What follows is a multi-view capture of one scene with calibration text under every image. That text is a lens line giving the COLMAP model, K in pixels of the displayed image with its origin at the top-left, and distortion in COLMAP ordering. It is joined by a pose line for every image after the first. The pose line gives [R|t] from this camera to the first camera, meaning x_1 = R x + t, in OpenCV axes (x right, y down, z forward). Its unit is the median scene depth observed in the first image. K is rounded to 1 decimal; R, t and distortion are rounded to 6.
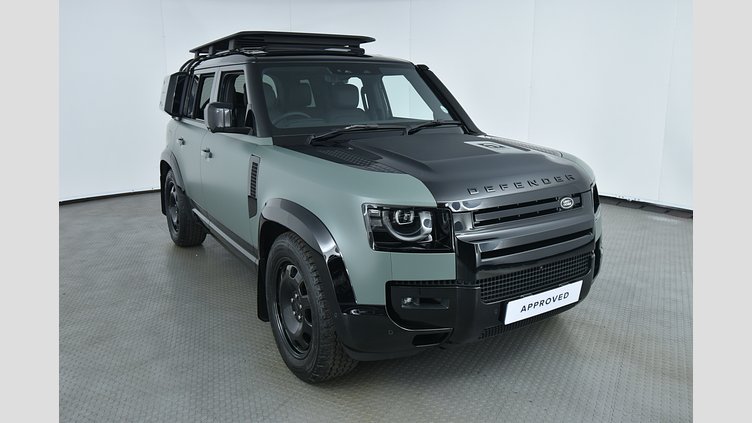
lens RADIAL K [[554.2, 0, 375.3], [0, 554.2, 213.0], [0, 0, 1]] dist [-0.003864, -0.004204]
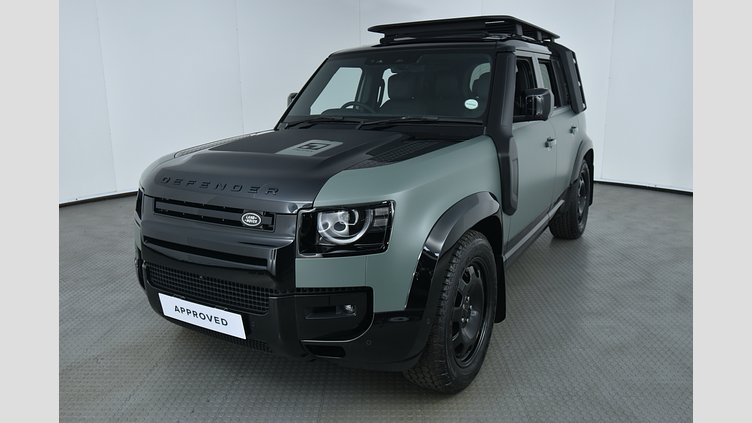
lens RADIAL K [[554.2, 0, 375.7], [0, 554.2, 210.1], [0, 0, 1]] dist [-0.003864, -0.004204]
pose [[0.435674, 0.197237, -0.878229, 1.036484], [-0.179422, 0.975146, 0.129996, -0.155575], [0.882041, 0.100938, 0.460234, 0.702946]]
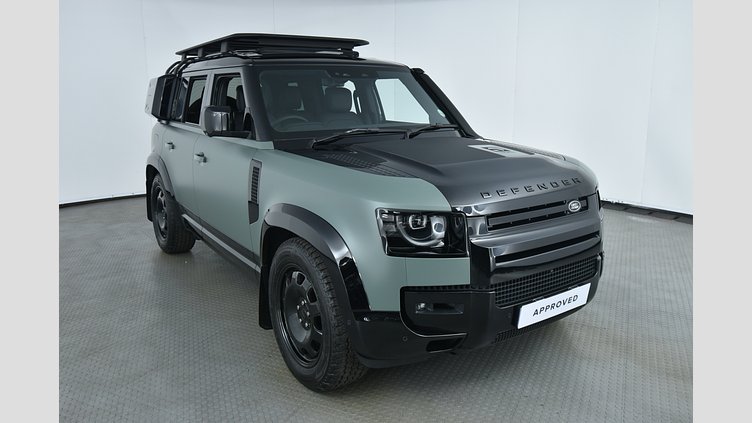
lens RADIAL K [[554.2, 0, 377.4], [0, 554.2, 212.0], [0, 0, 1]] dist [-0.003864, -0.004204]
pose [[0.998738, -0.008137, 0.049554, -0.054960], [0.008511, 0.999937, -0.007346, -0.002851], [-0.049492, 0.007758, 0.998744, 0.012442]]
